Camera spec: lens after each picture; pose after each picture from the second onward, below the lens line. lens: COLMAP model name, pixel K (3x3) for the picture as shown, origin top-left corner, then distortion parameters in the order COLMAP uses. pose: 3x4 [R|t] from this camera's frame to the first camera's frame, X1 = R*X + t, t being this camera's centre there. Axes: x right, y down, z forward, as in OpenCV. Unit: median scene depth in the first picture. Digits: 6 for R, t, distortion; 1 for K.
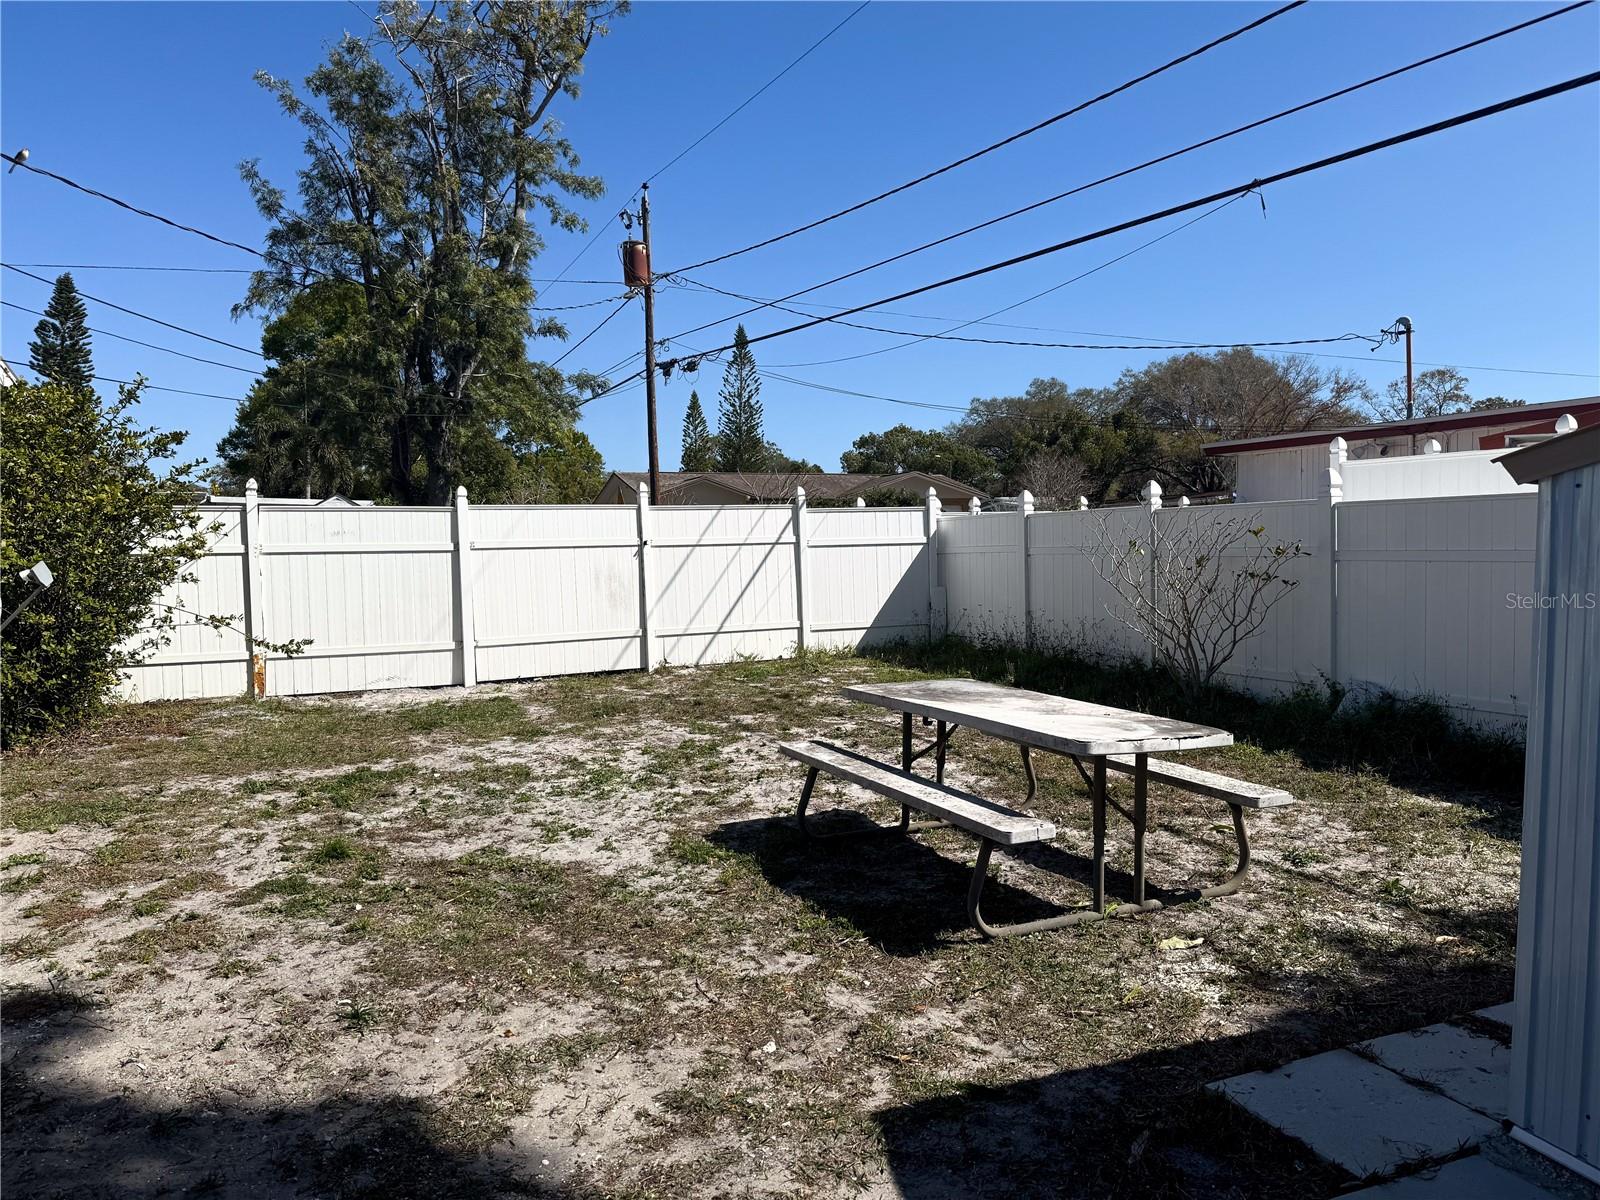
lens RADIAL K [[1119.3, 0, 800.0], [0, 1119.3, 600.0], [0, 0, 1]] dist [0.089963, -0.109361]
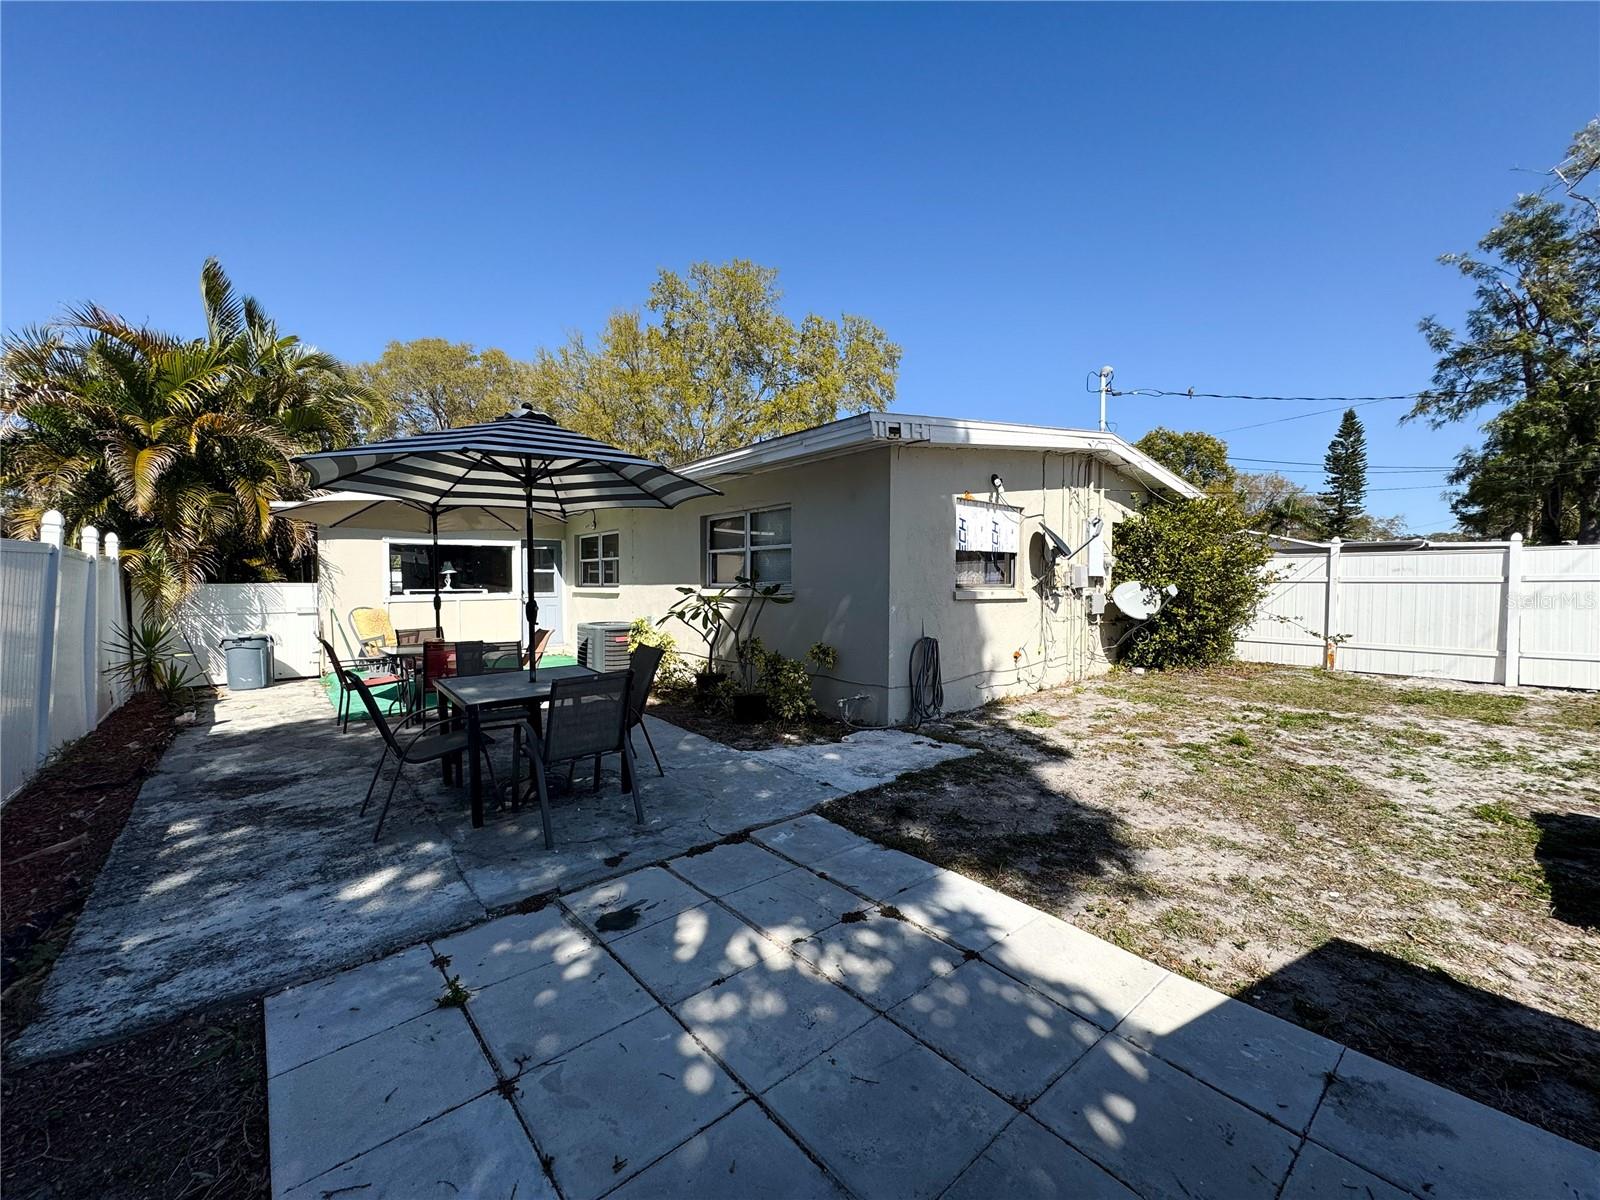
lens RADIAL K [[649.3, 0, 800.0], [0, 649.3, 600.0], [0, 0, 1]] dist [-0.000269, -0.000026]
pose [[0.272784, 0.045930, -0.960978, 0.505844], [-0.052900, 0.998065, 0.032687, -0.011116], [0.960620, 0.041919, 0.274686, -0.003948]]
